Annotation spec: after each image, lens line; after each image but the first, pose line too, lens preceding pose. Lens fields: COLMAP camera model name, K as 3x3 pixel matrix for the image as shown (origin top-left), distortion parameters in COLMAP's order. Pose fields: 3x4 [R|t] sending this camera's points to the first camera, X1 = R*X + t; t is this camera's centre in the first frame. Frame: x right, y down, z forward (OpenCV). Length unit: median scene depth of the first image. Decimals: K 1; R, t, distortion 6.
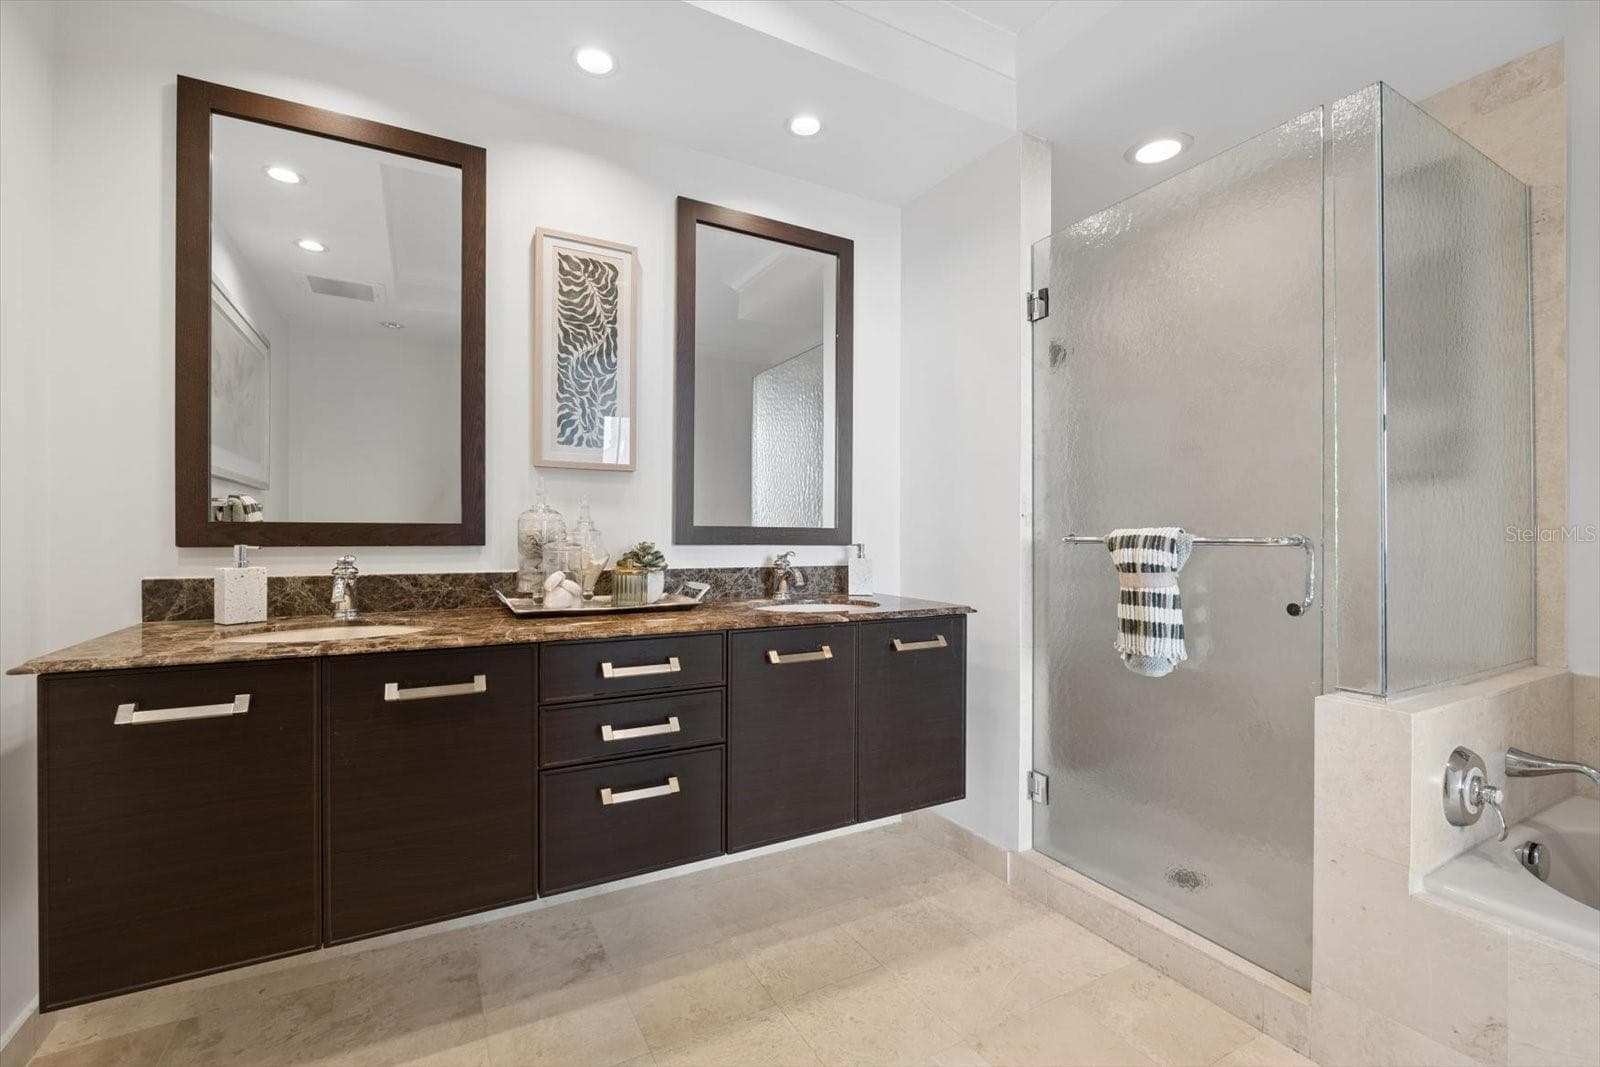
lens RADIAL K [[710.0, 0, 810.3], [0, 710.0, 532.7], [0, 0, 1]] dist [-0.002599, -0.000171]
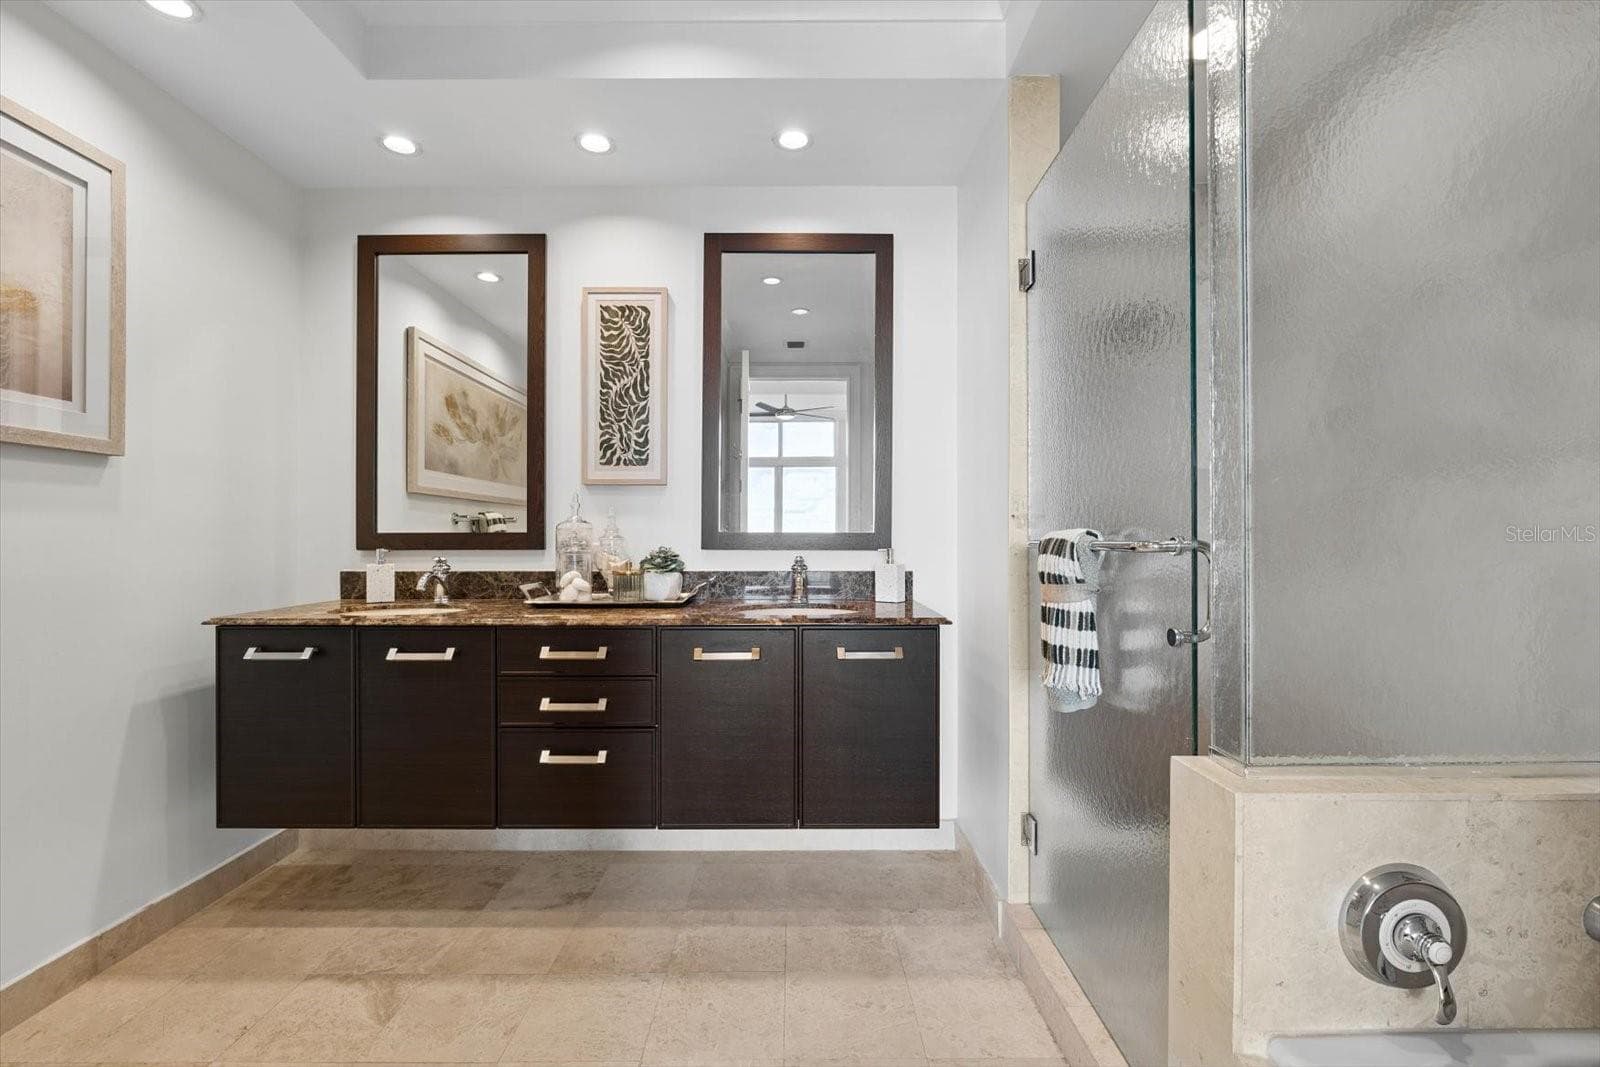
lens RADIAL K [[720.6, 0, 800.0], [0, 720.6, 533.5], [0, 0, 1]] dist [-0.001690, 0.000043]
pose [[0.869814, -0.008759, -0.493303, 0.531514], [0.006081, 0.999957, -0.007034, 0.001349], [0.493343, 0.003119, 0.869829, 0.108471]]
